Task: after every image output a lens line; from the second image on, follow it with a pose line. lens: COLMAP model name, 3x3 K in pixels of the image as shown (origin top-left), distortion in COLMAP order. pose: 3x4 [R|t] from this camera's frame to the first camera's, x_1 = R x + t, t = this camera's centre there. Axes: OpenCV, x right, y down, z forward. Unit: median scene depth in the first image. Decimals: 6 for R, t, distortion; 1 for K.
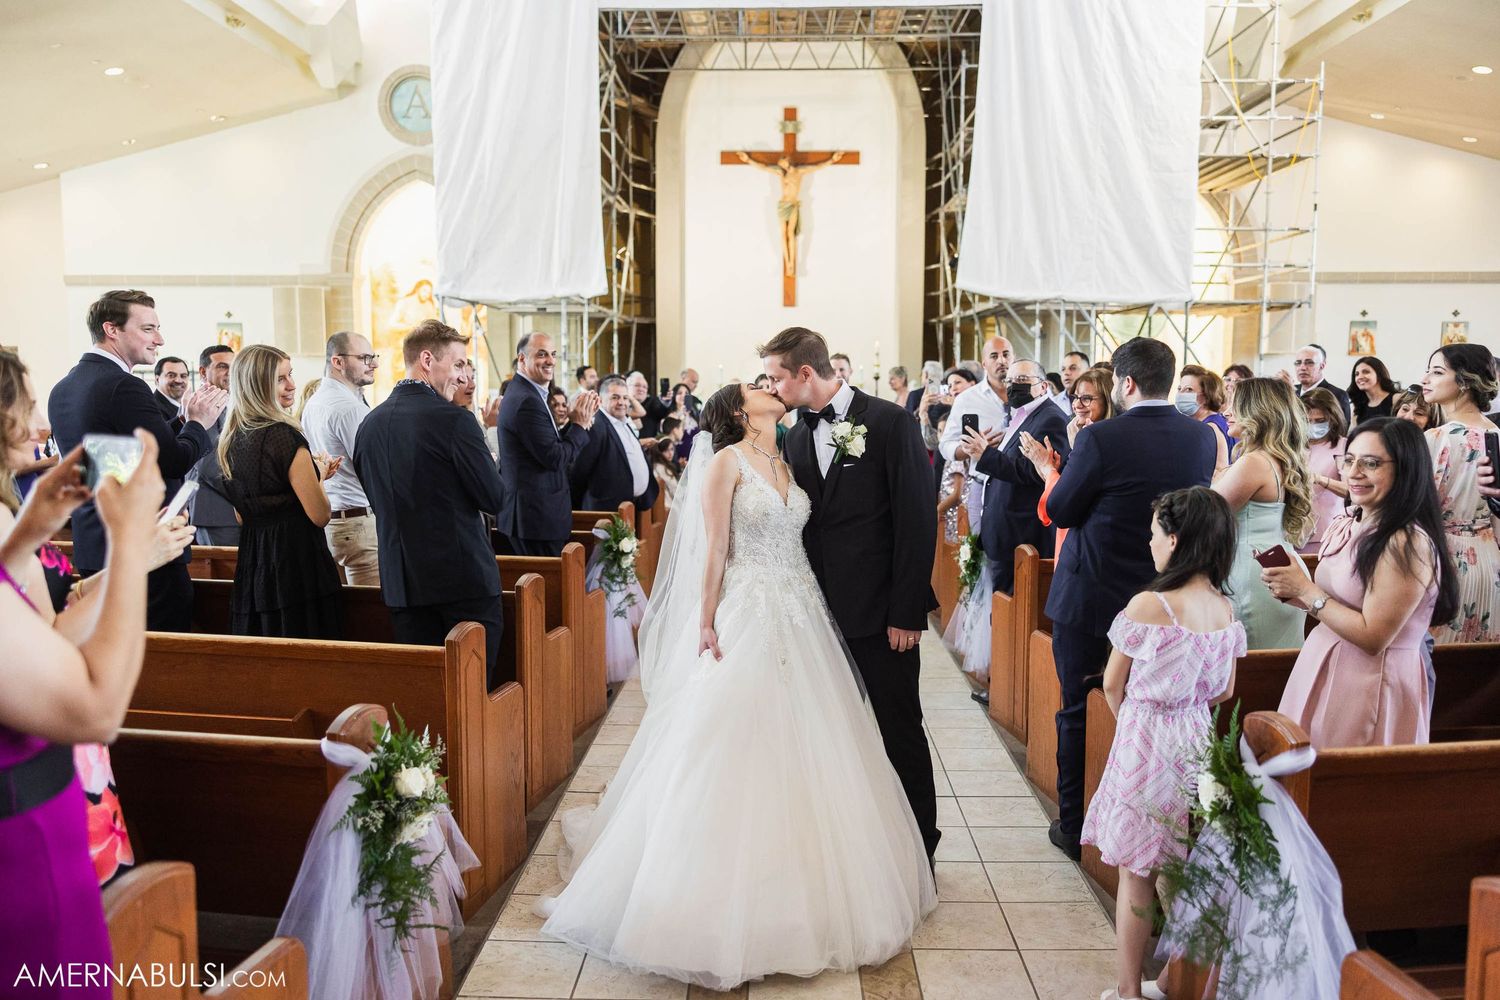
lens RADIAL K [[1185.8, 0, 753.5], [0, 1185.8, 501.9], [0, 0, 1]] dist [0.007661, 0.007030]
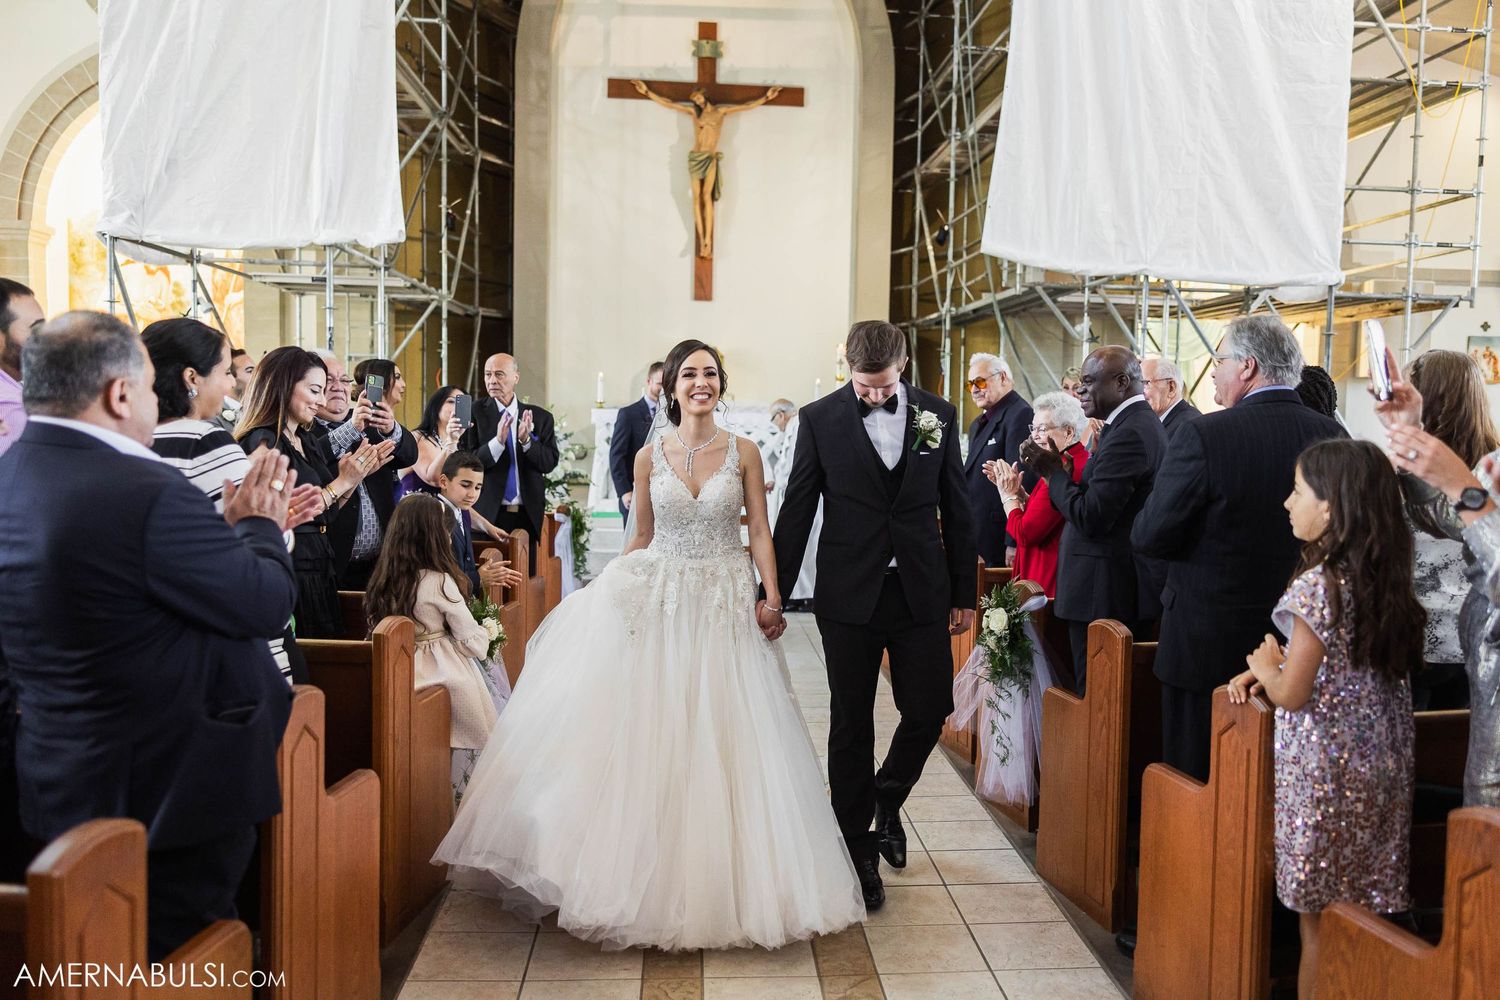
lens RADIAL K [[1293.5, 0, 801.4], [0, 1293.5, 493.7], [0, 0, 1]] dist [0.010105, -0.004565]
pose [[0.993016, 0.012146, 0.117357, -0.001131], [-0.007189, 0.999067, -0.042577, -0.017848], [-0.117765, 0.041436, 0.992177, 0.255026]]
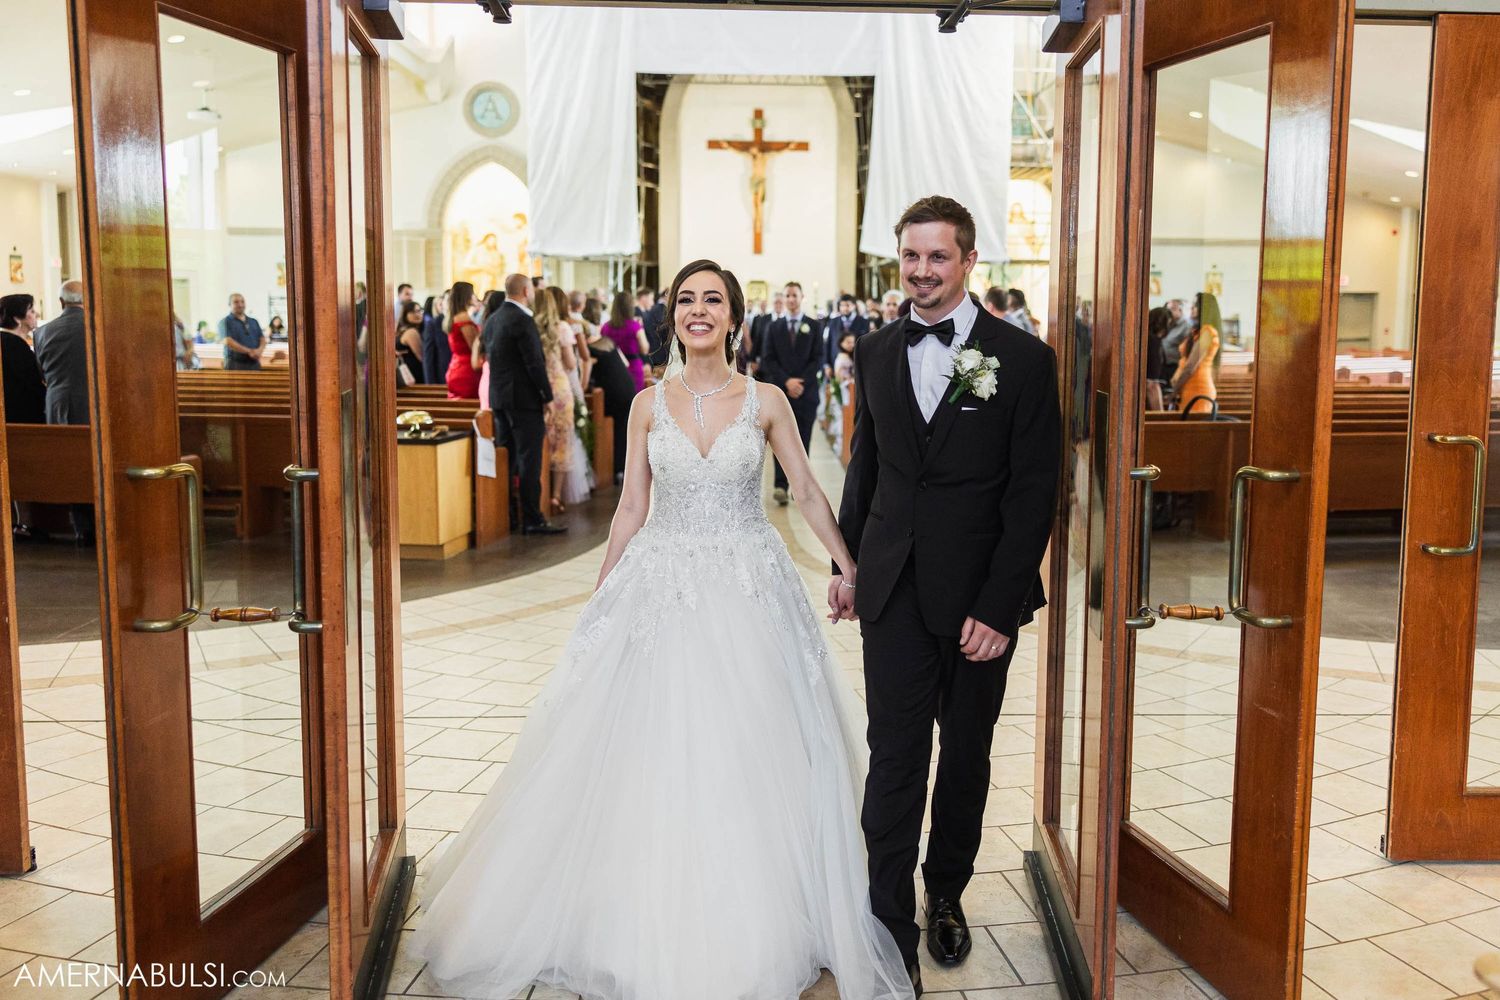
lens RADIAL K [[1293.5, 0, 801.8], [0, 1293.5, 457.2], [0, 0, 1]] dist [0.010105, -0.004565]
pose [[0.998330, 0.001814, 0.057741, -0.005036], [-0.002318, 0.999960, 0.008676, 0.061006], [-0.057723, -0.008795, 0.998294, -0.542234]]
